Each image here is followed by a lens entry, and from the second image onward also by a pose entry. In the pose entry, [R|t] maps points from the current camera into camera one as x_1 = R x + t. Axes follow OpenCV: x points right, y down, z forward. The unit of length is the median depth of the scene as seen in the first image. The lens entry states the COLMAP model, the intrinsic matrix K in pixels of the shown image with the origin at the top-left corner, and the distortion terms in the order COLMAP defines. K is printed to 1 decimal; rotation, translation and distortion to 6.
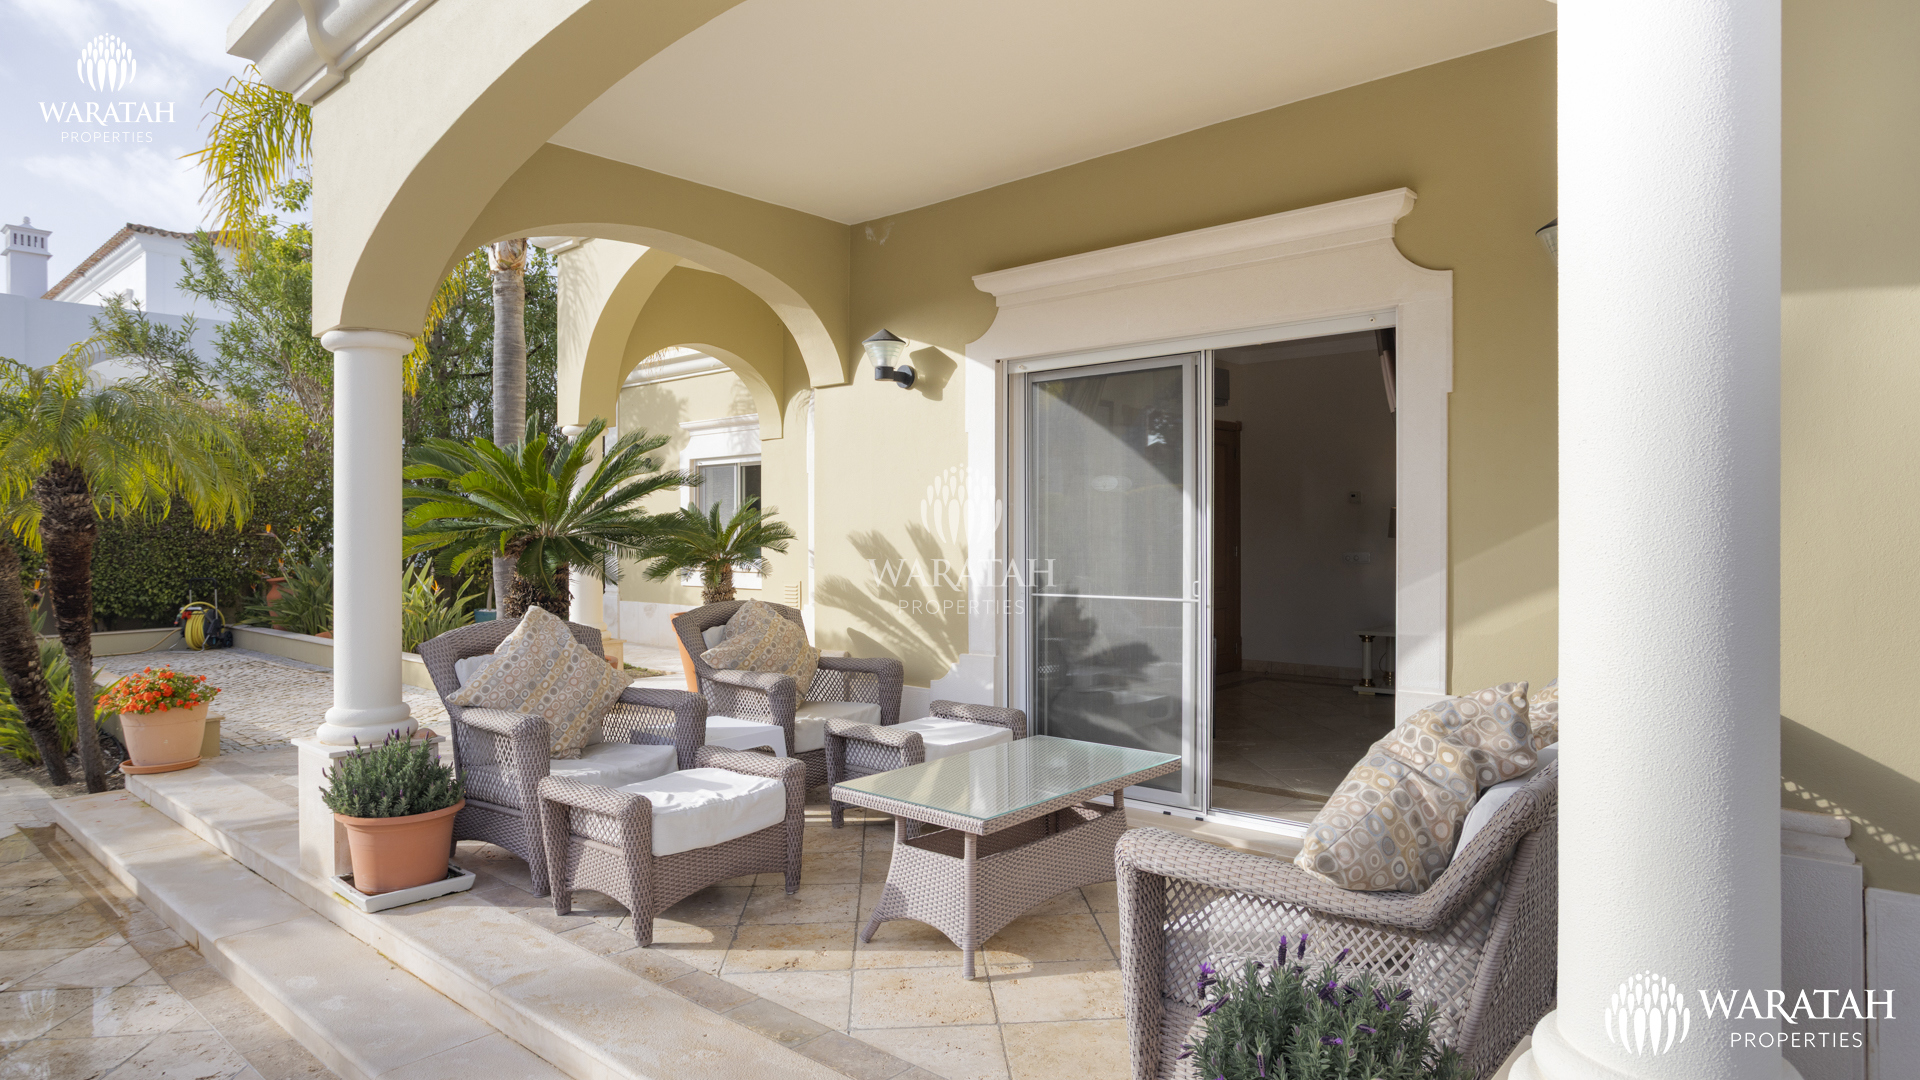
lens RADIAL K [[1064.6, 0, 961.9], [0, 1064.6, 533.6], [0, 0, 1]] dist [-0.018890, -0.000525]
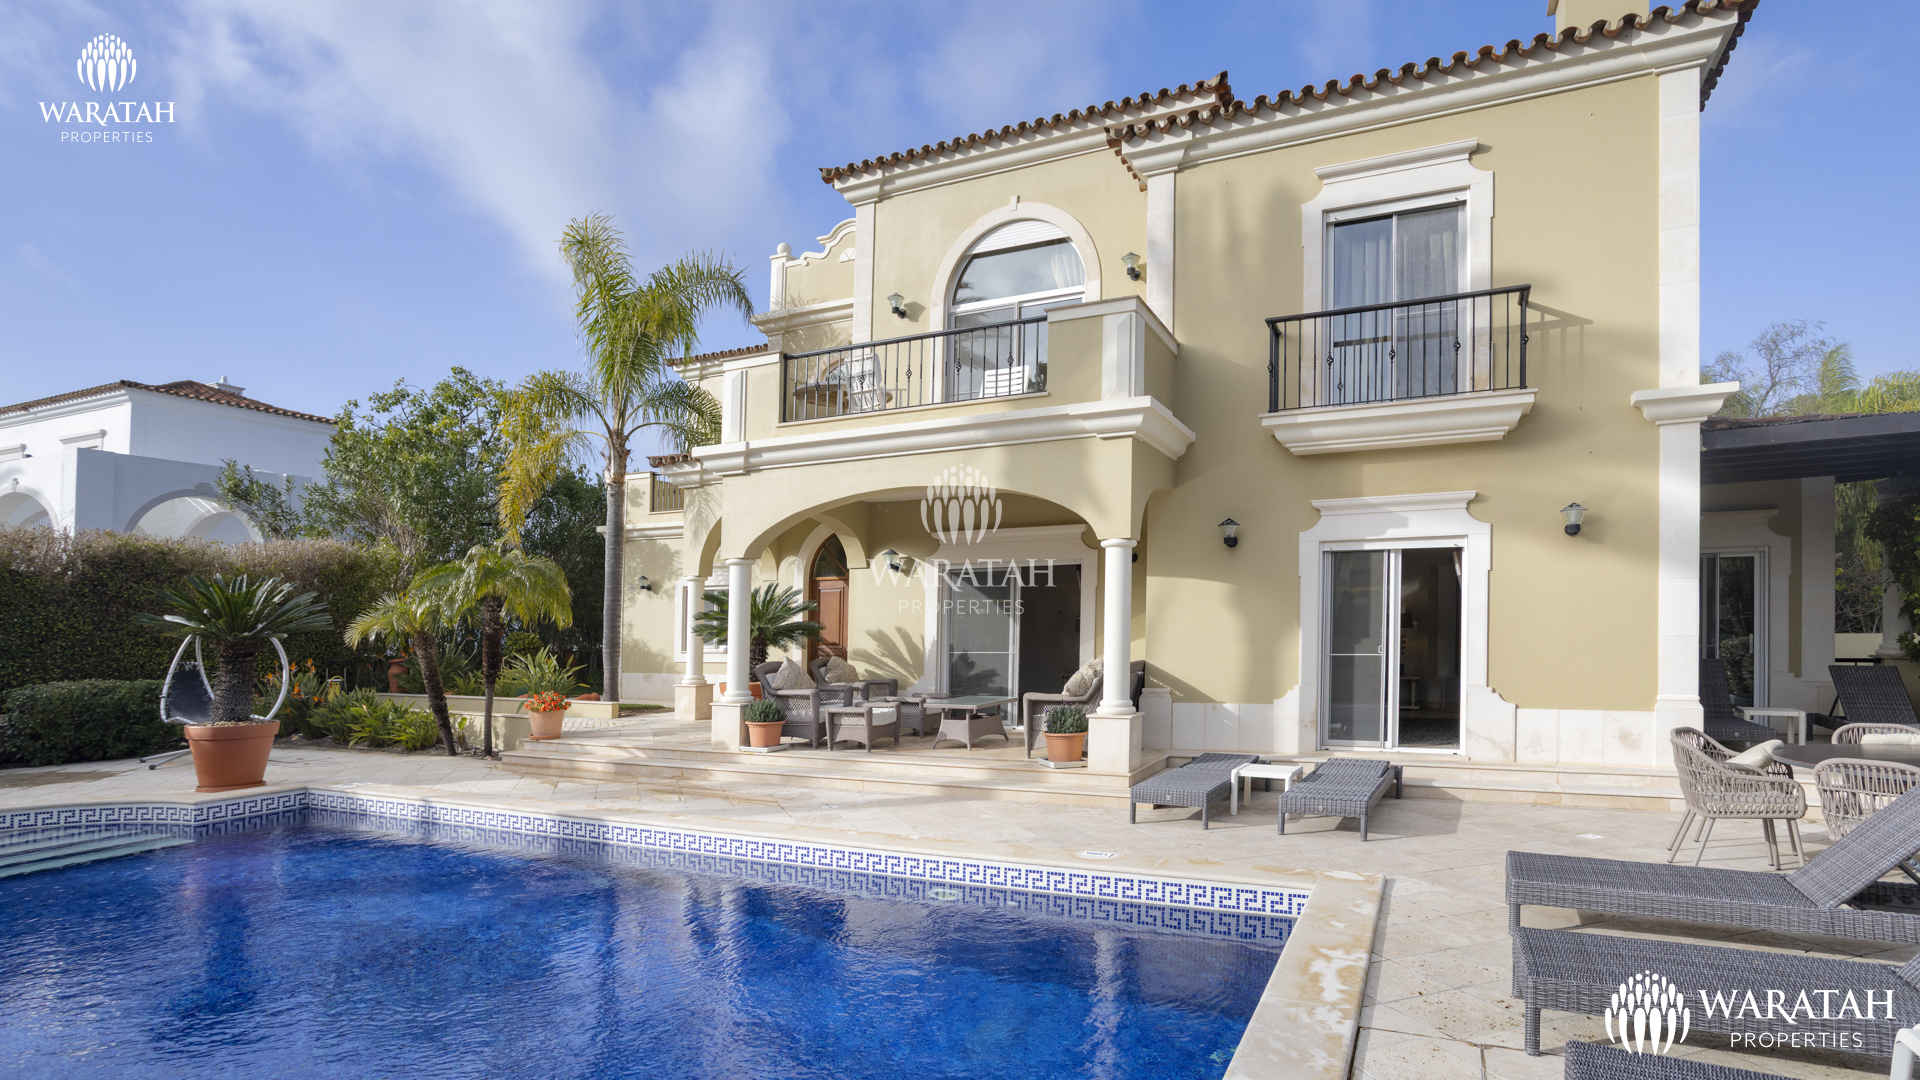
lens RADIAL K [[984.8, 0, 961.7], [0, 984.8, 543.6], [0, 0, 1]] dist [0.000426, 0.000020]
pose [[0.962315, 0.024720, 0.270812, -0.547500], [0.000227, 0.995786, -0.091704, 0.011764], [-0.271937, 0.088309, 0.958254, -1.313981]]
